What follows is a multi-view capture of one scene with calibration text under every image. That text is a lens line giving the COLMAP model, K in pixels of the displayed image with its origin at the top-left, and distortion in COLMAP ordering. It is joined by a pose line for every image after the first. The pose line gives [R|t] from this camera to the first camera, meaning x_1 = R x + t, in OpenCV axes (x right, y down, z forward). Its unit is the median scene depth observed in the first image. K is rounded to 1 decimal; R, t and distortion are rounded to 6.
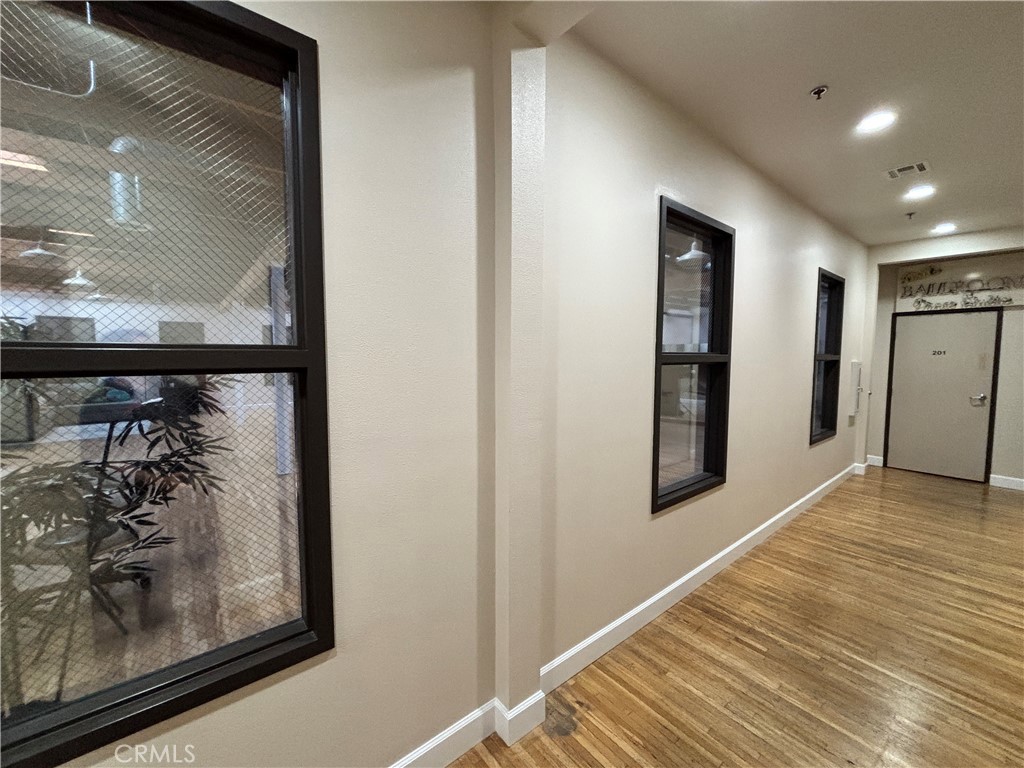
lens RADIAL K [[412.4, 0, 510.9], [0, 412.4, 383.6], [0, 0, 1]] dist [-0.000517, 0.000085]
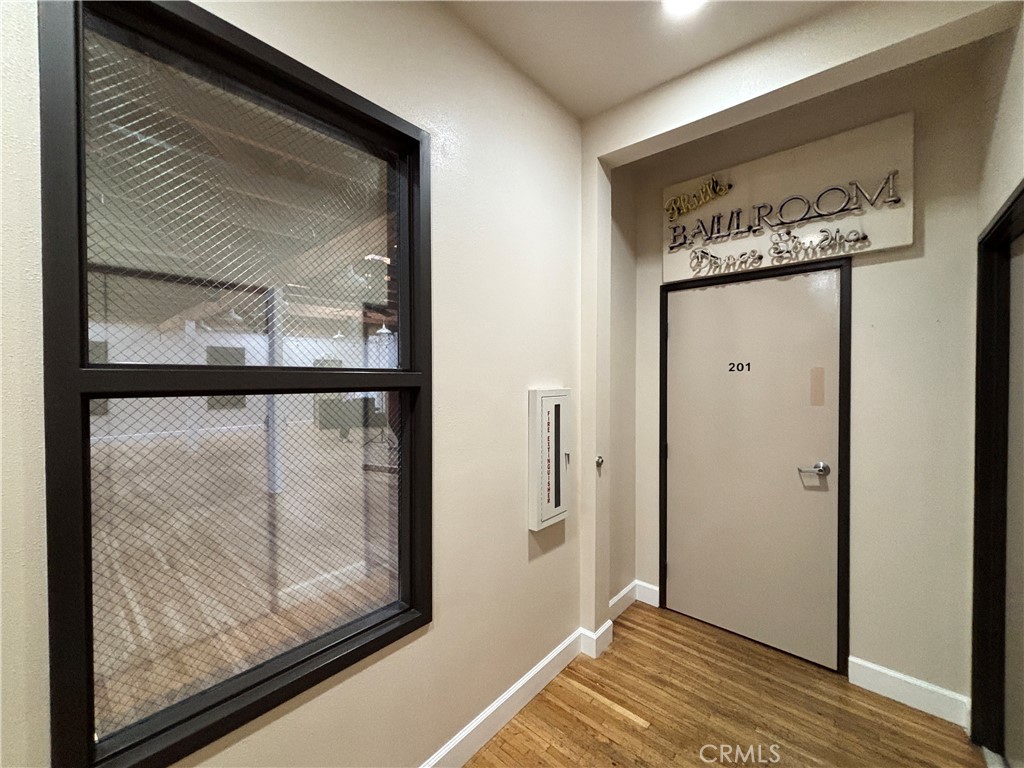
lens RADIAL K [[412.4, 0, 514.4], [0, 412.4, 381.4], [0, 0, 1]] dist [-0.000517, 0.000085]
pose [[0.990342, -0.000203, 0.138647, 0.741320], [0.008254, 0.998311, -0.057500, -0.035042], [-0.138401, 0.058089, 0.988671, 0.594984]]
